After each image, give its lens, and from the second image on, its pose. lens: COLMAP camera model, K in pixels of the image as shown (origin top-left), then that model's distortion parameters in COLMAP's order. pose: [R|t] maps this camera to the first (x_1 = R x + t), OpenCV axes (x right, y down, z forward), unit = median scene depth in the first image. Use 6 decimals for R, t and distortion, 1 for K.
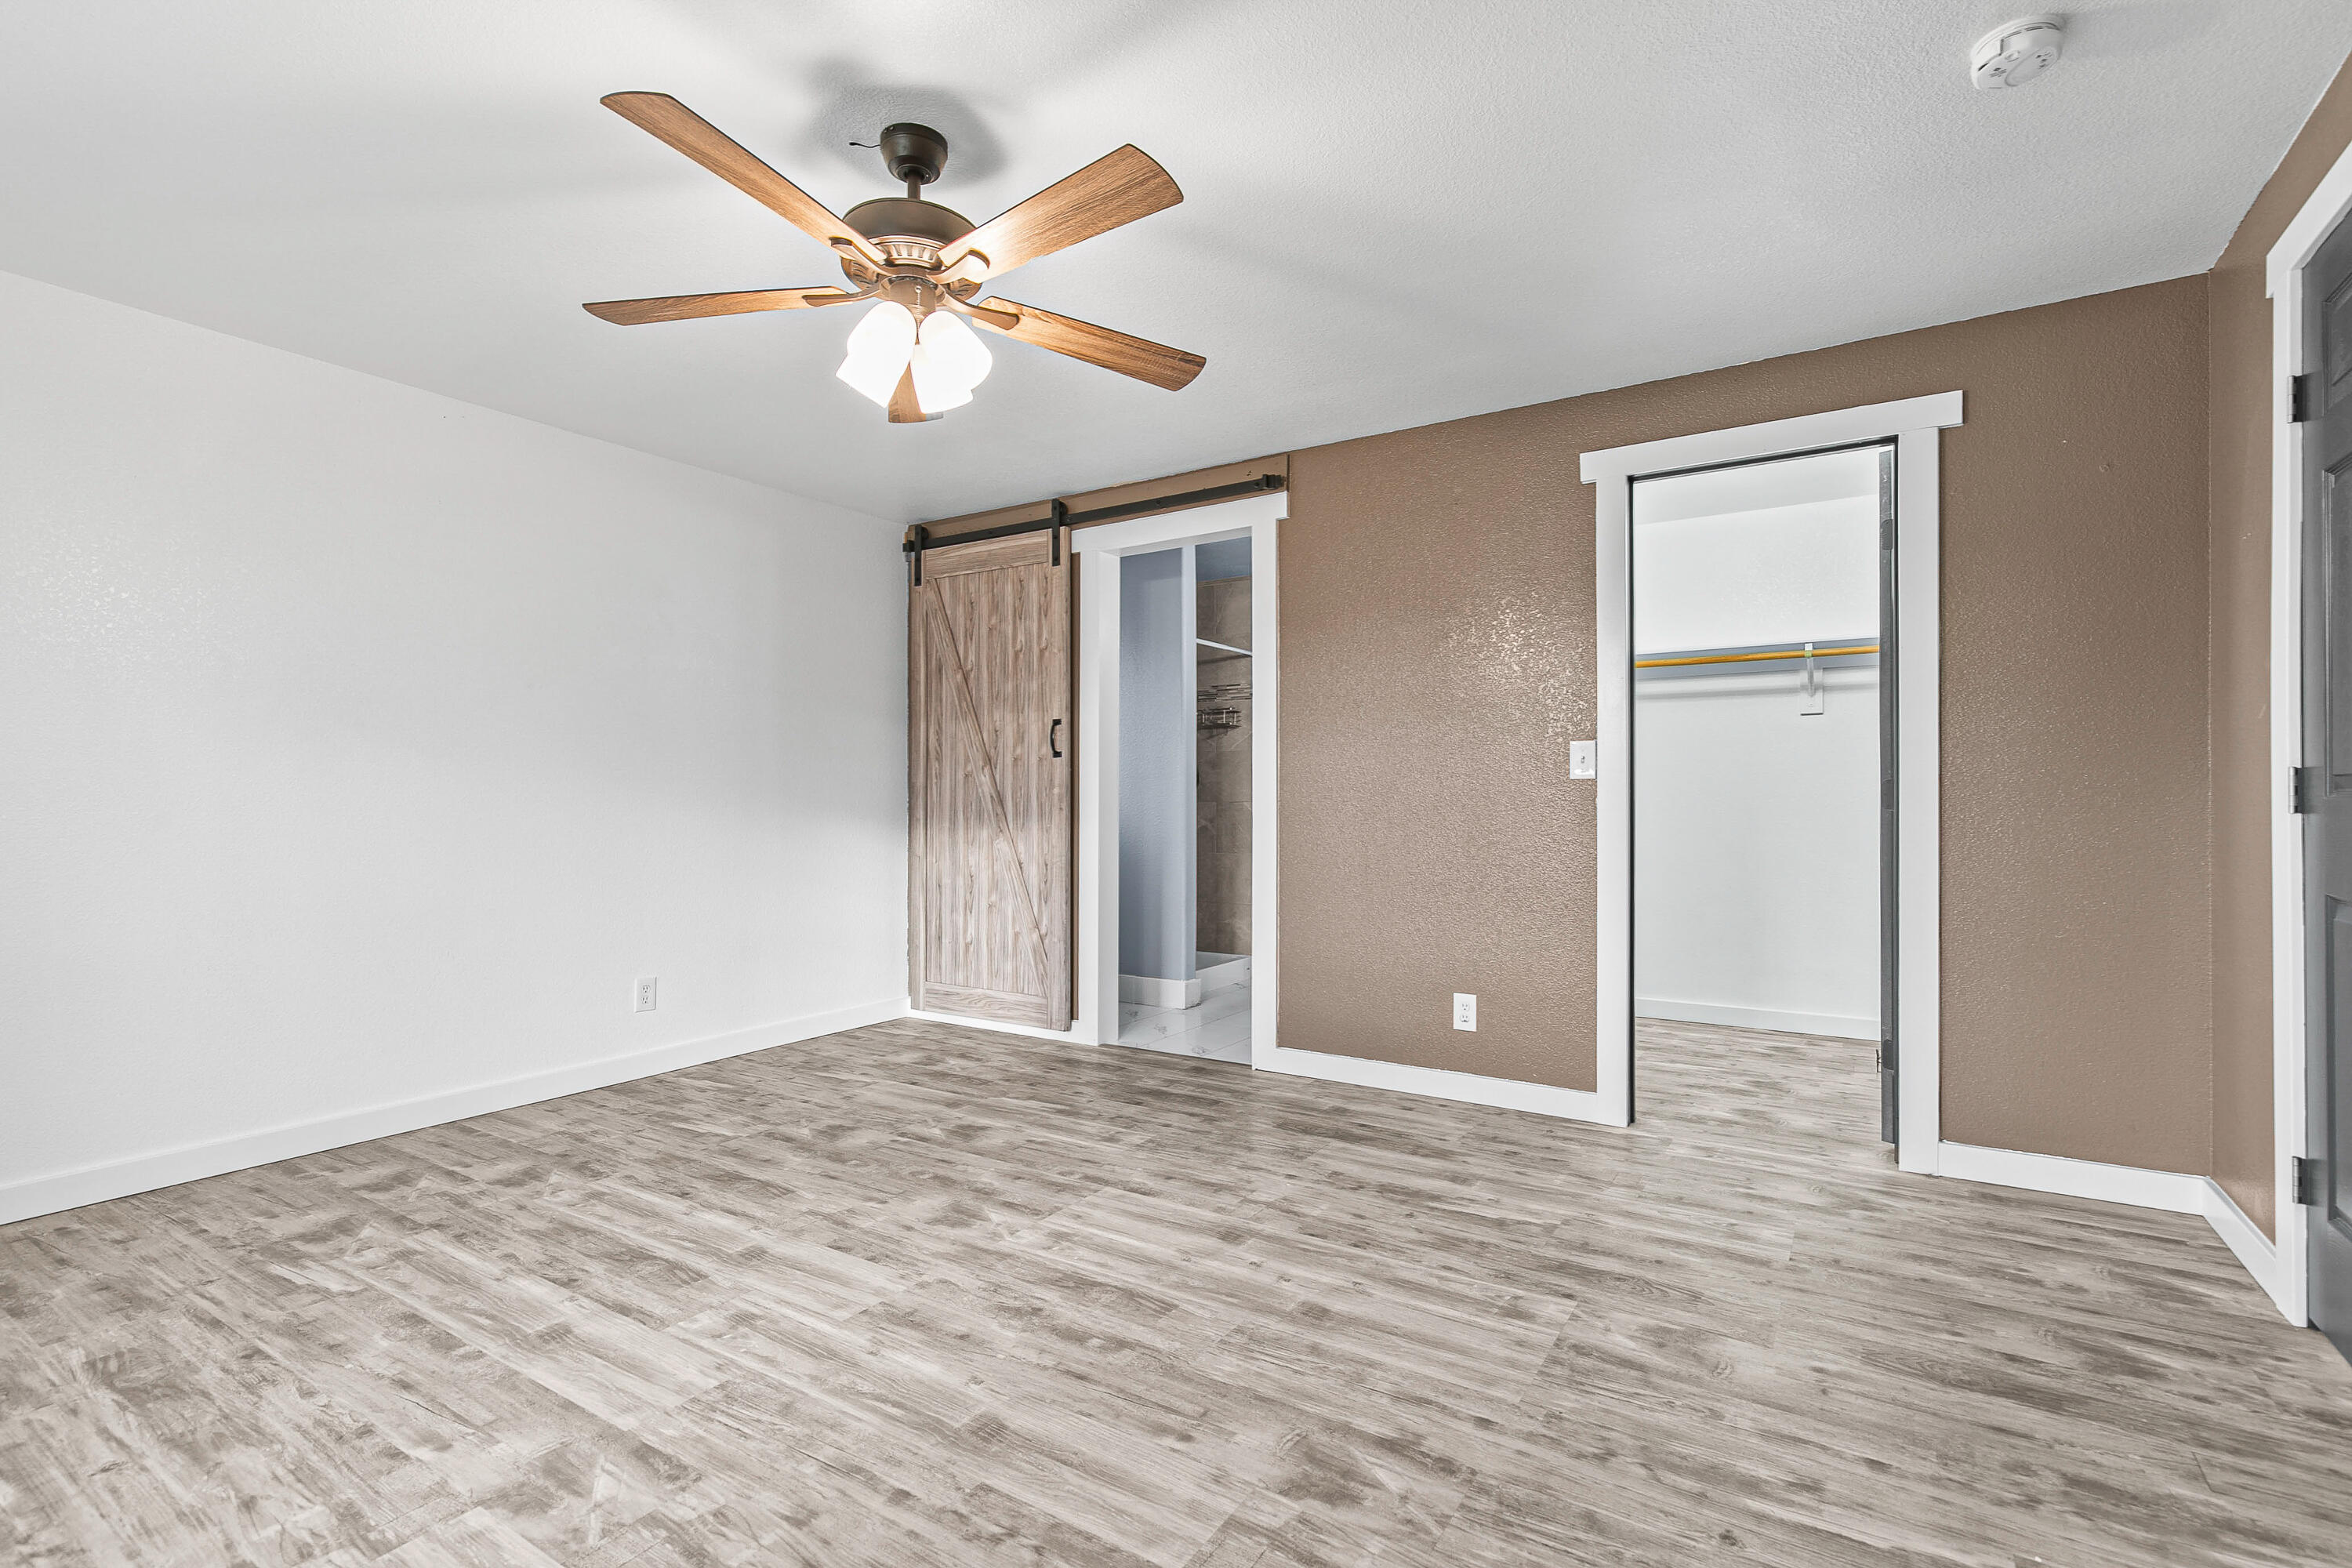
lens RADIAL K [[1084.4, 0, 1174.1], [0, 1084.4, 789.9], [0, 0, 1]] dist [0.009368, -0.001065]
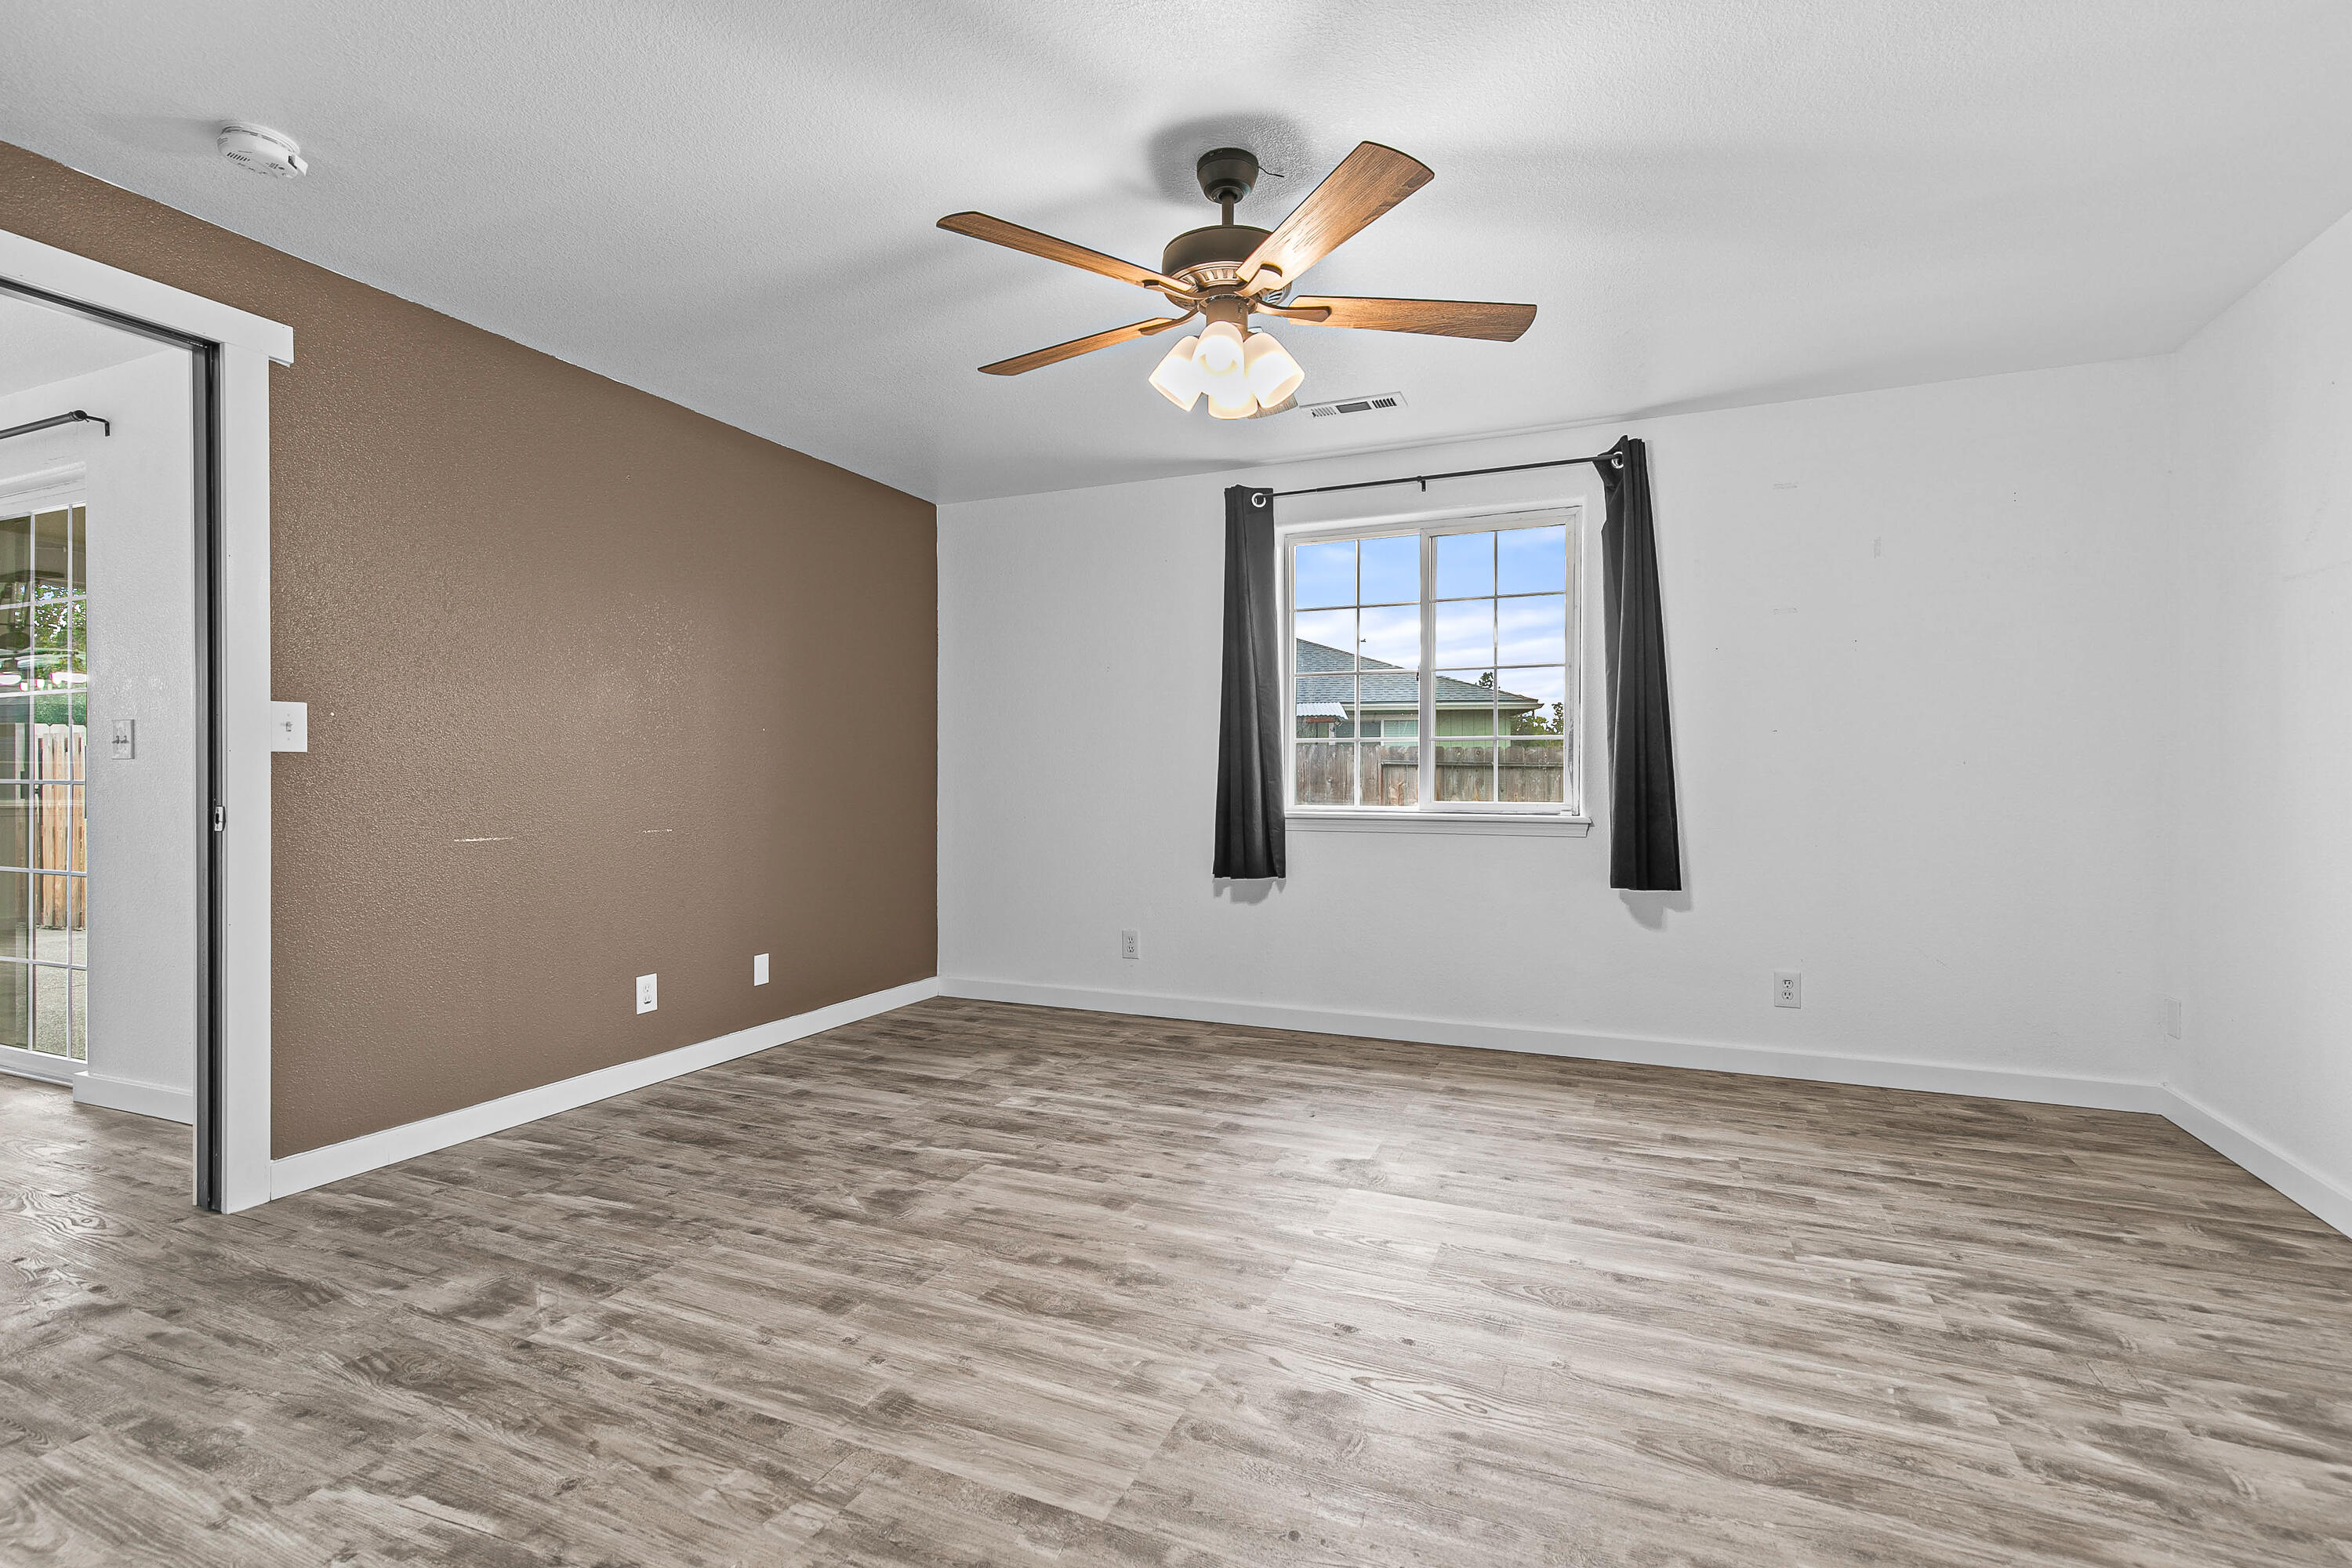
lens RADIAL K [[1084.4, 0, 1176.4], [0, 1084.4, 783.4], [0, 0, 1]] dist [0.009368, -0.001065]
pose [[-0.987591, 0.002688, -0.157026, -0.018848], [0.003290, 0.999988, -0.003572, 0.017116], [0.157014, -0.004044, -0.987588, 1.910495]]
